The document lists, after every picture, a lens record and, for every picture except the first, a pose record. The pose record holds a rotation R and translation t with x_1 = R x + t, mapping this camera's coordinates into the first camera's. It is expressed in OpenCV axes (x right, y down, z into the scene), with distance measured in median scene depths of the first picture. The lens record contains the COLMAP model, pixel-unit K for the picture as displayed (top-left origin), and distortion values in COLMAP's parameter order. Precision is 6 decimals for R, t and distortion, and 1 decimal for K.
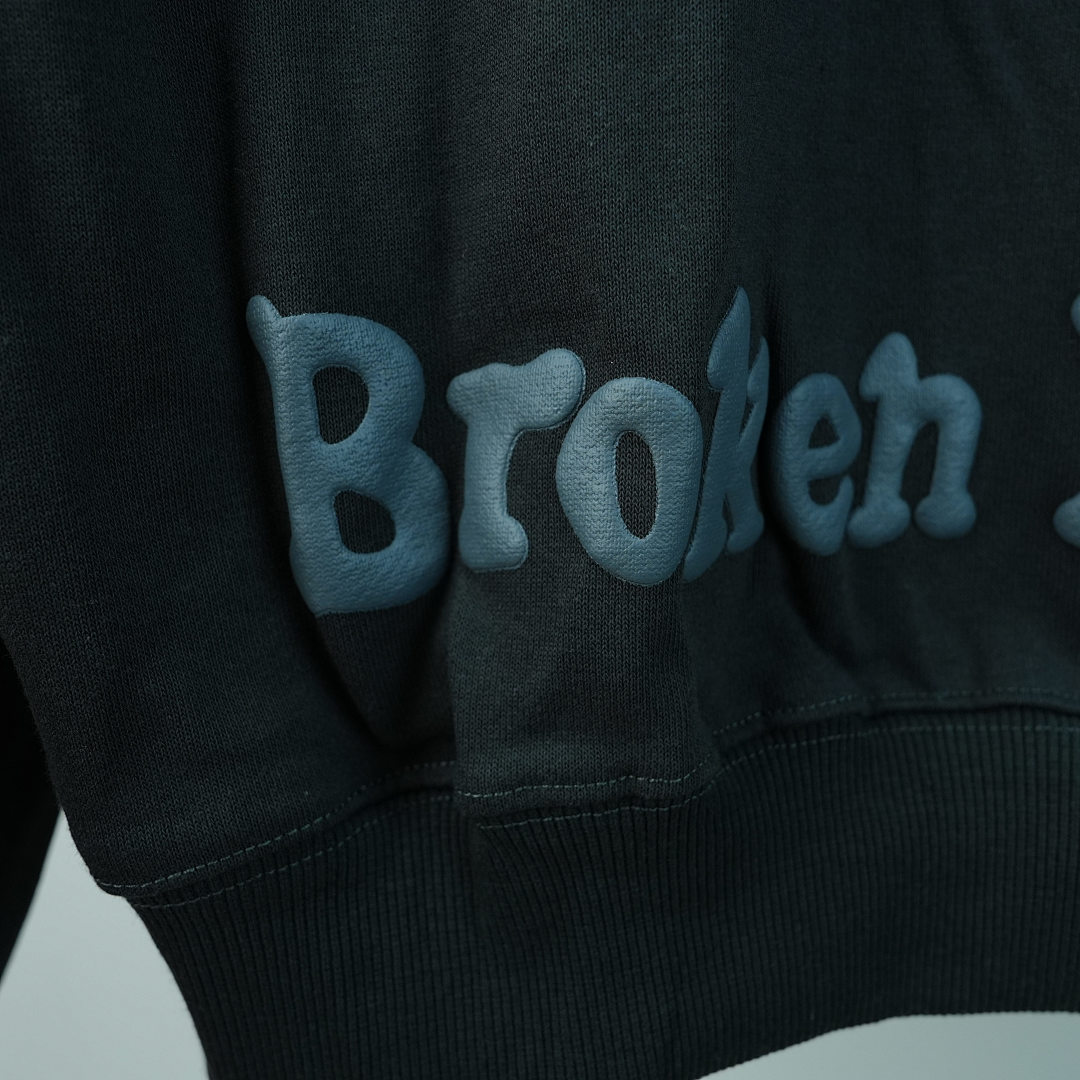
lens RADIAL K [[1066.1, 0, 542.1], [0, 1066.1, 509.7], [0, 0, 1]] dist [-0.011433, -0.010073]
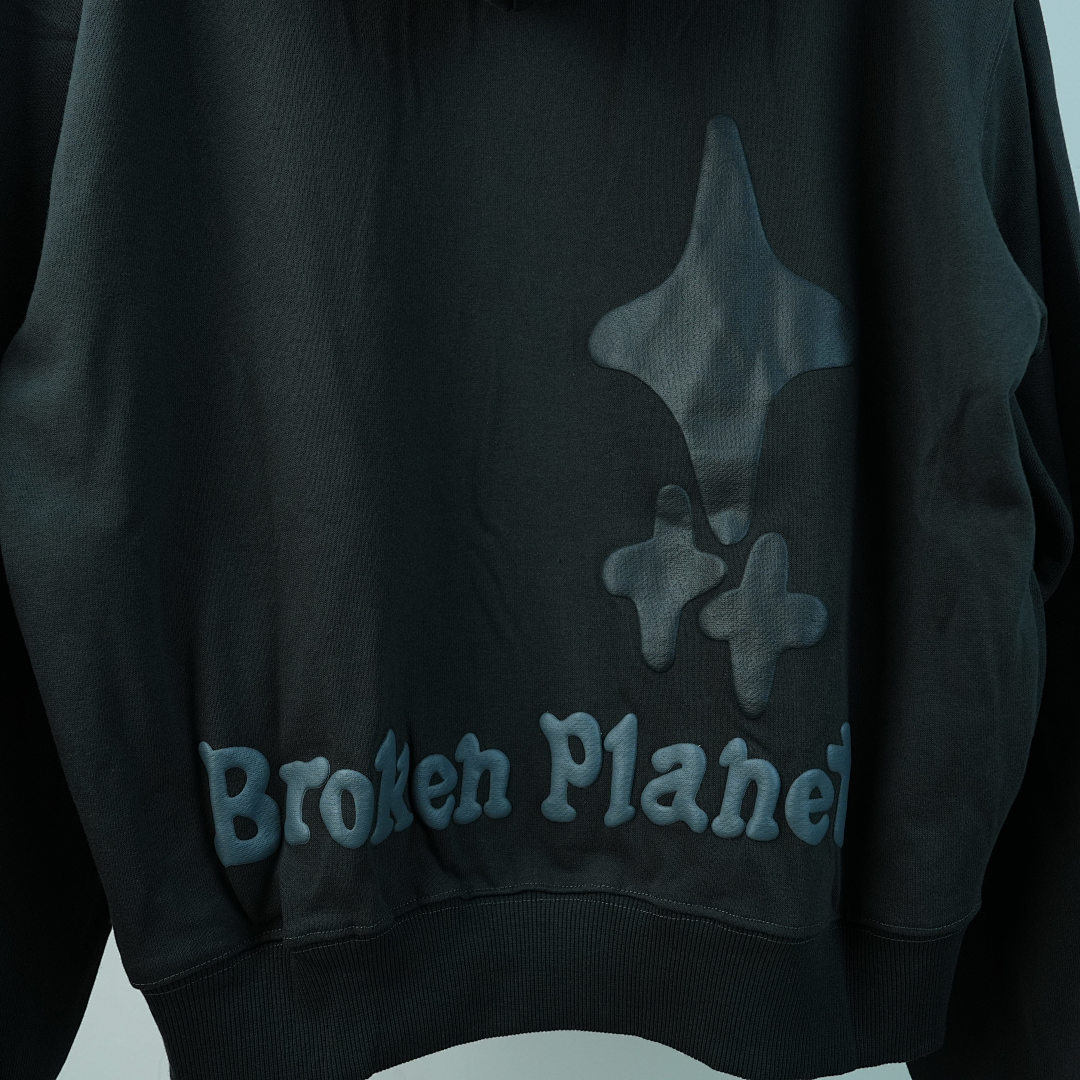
lens RADIAL K [[1088.2, 0, 540.0], [0, 1088.2, 540.0], [0, 0, 1]] dist [-0.006235, 0.000297]
pose [[0.995441, -0.028061, 0.091155, 0.301966], [0.044071, 0.982918, -0.178690, -0.160867], [-0.084583, 0.181893, 0.979674, -1.646231]]
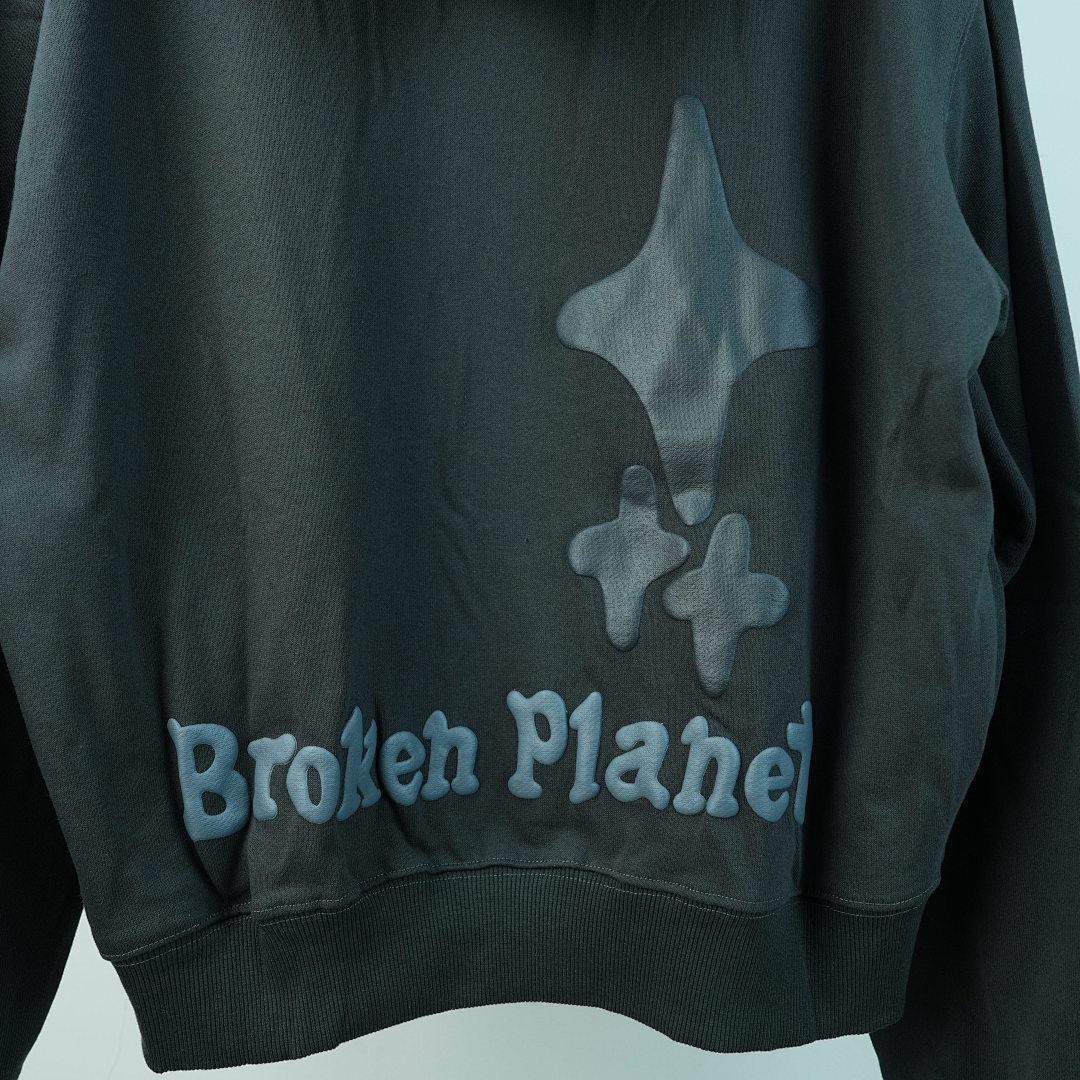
lens RADIAL K [[1088.2, 0, 540.0], [0, 1088.2, 540.0], [0, 0, 1]] dist [-0.006235, 0.000297]
pose [[0.995762, -0.028160, 0.087548, 0.389663], [0.041781, 0.986573, -0.157886, -0.160670], [-0.081927, 0.160875, 0.983569, -1.675471]]
